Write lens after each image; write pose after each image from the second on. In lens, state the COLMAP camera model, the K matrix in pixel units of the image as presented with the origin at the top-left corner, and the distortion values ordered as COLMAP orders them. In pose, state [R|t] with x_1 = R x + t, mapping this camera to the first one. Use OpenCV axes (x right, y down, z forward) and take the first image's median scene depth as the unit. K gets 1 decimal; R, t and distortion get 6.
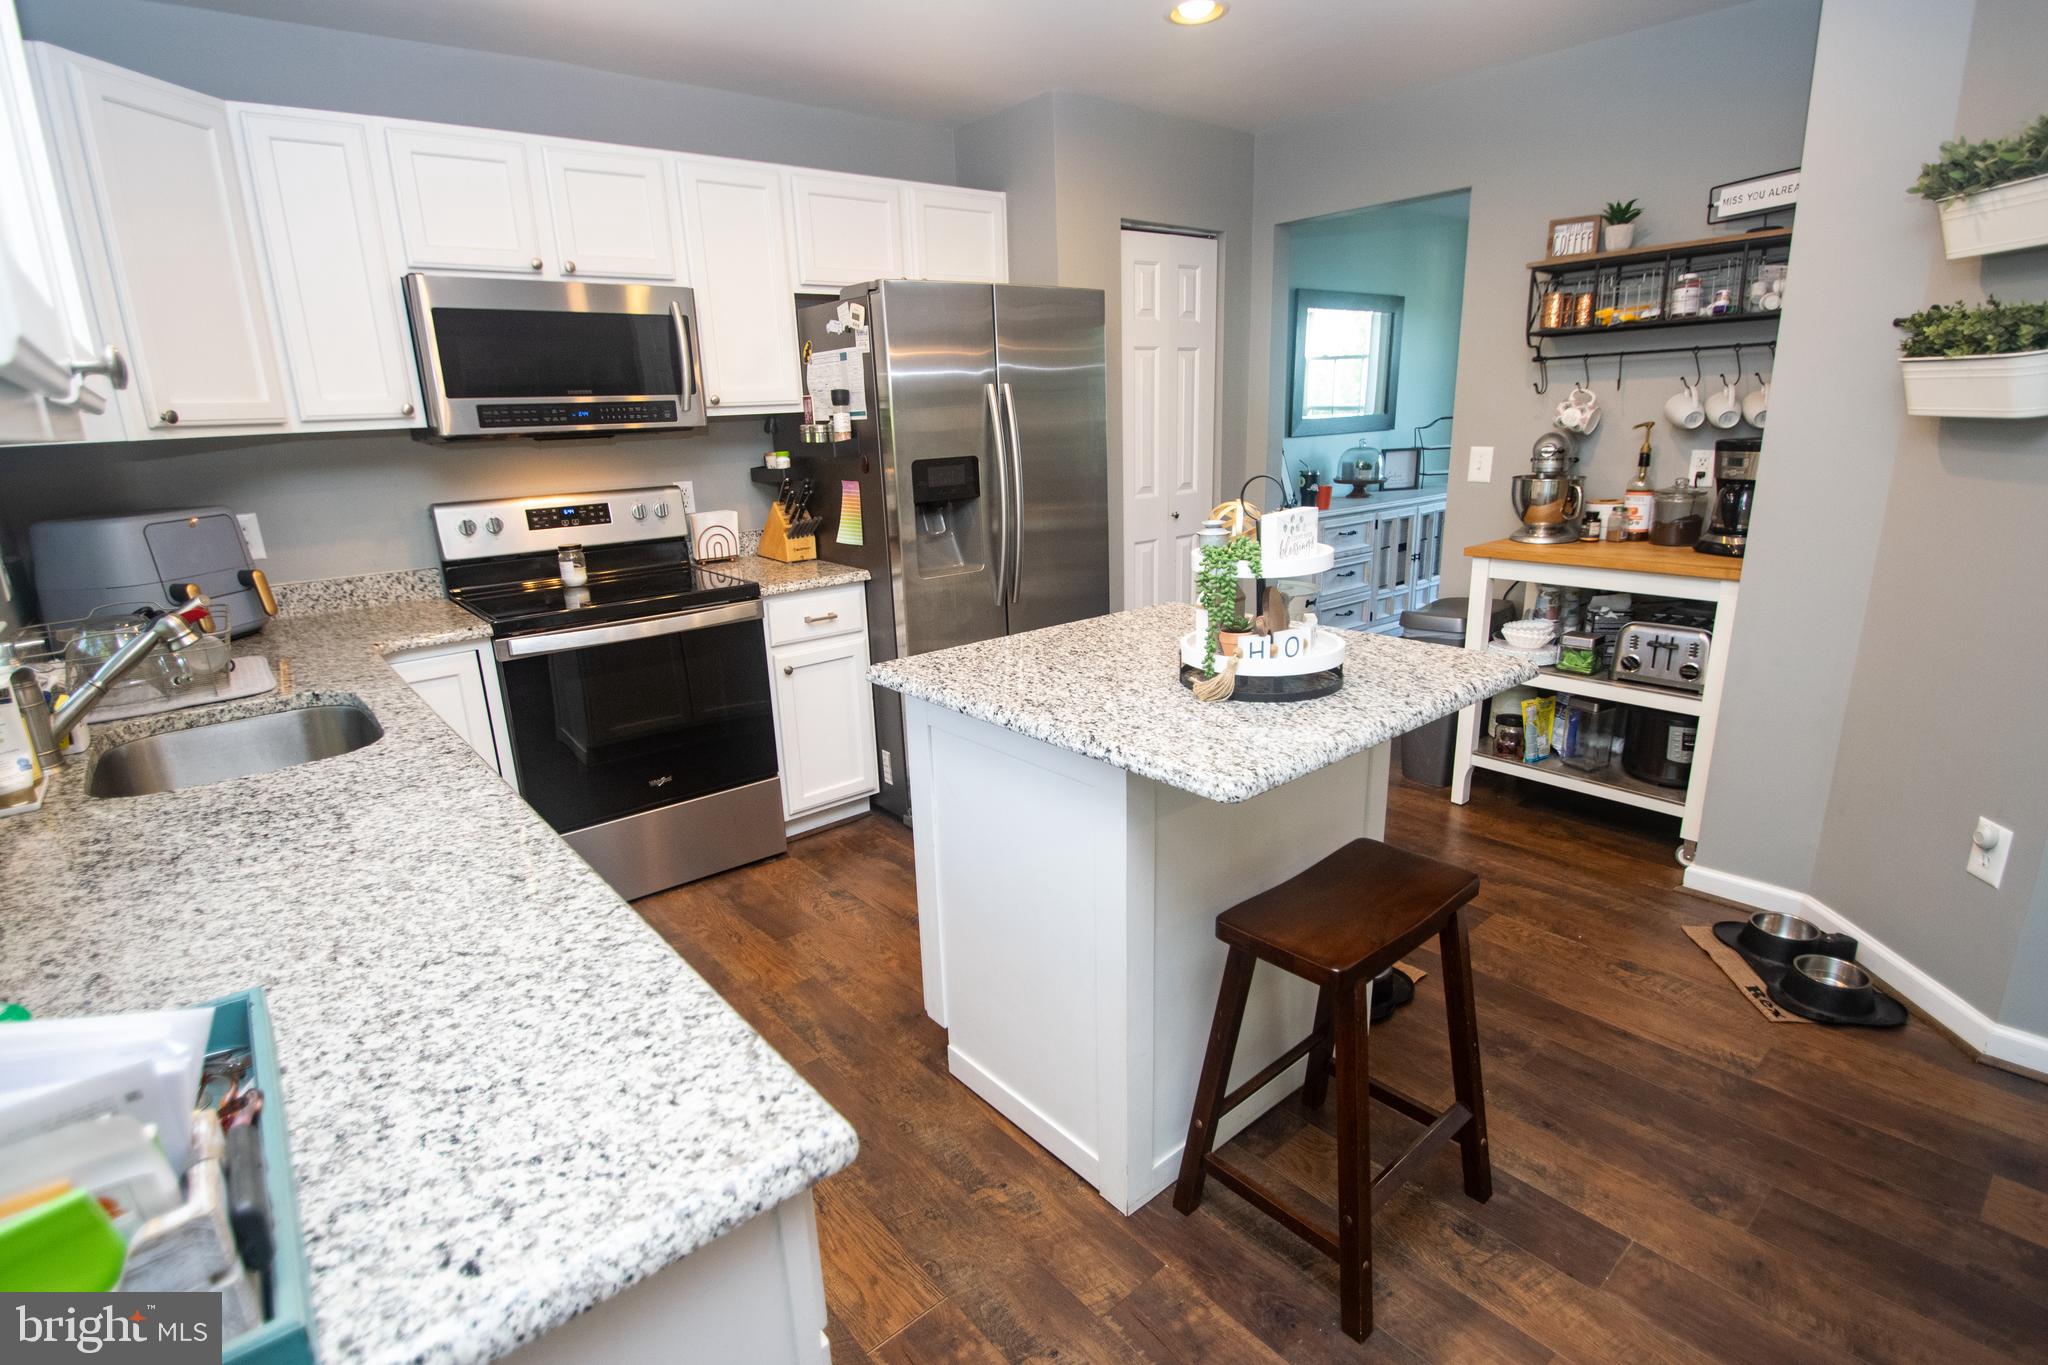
lens RADIAL K [[994.0, 0, 1009.0], [0, 994.0, 693.4], [0, 0, 1]] dist [-0.004600, -0.012297]
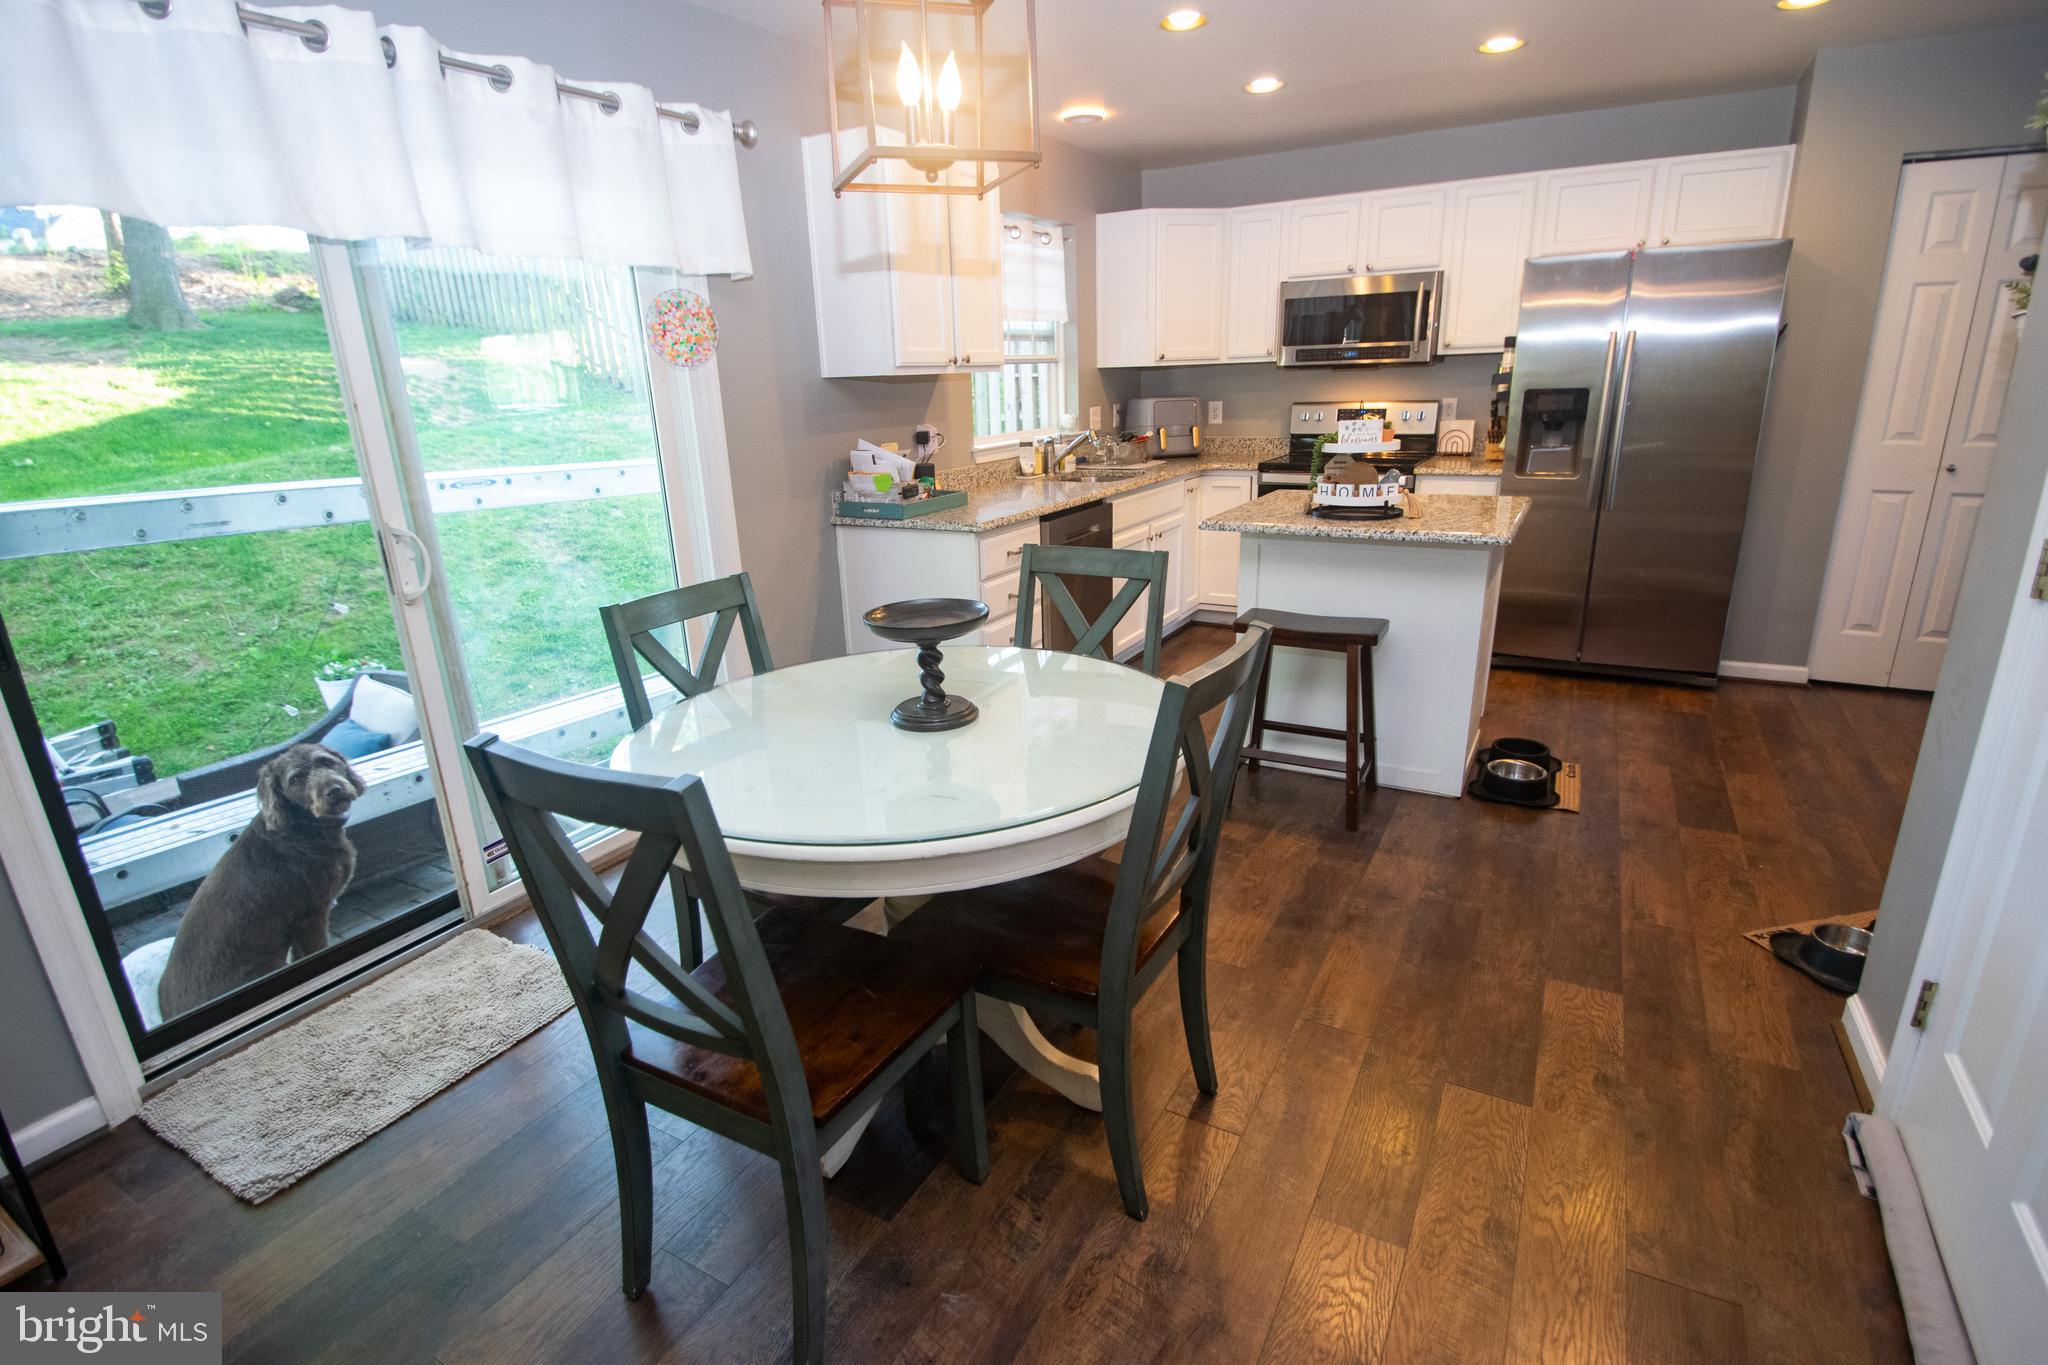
lens RADIAL K [[994.0, 0, 1003.1], [0, 994.0, 690.8], [0, 0, 1]] dist [-0.004600, -0.012297]
pose [[0.346764, 0.306248, -0.886548, 0.990856], [-0.236315, 0.943229, 0.233396, 0.011857], [0.907695, 0.128571, 0.399449, -0.155694]]
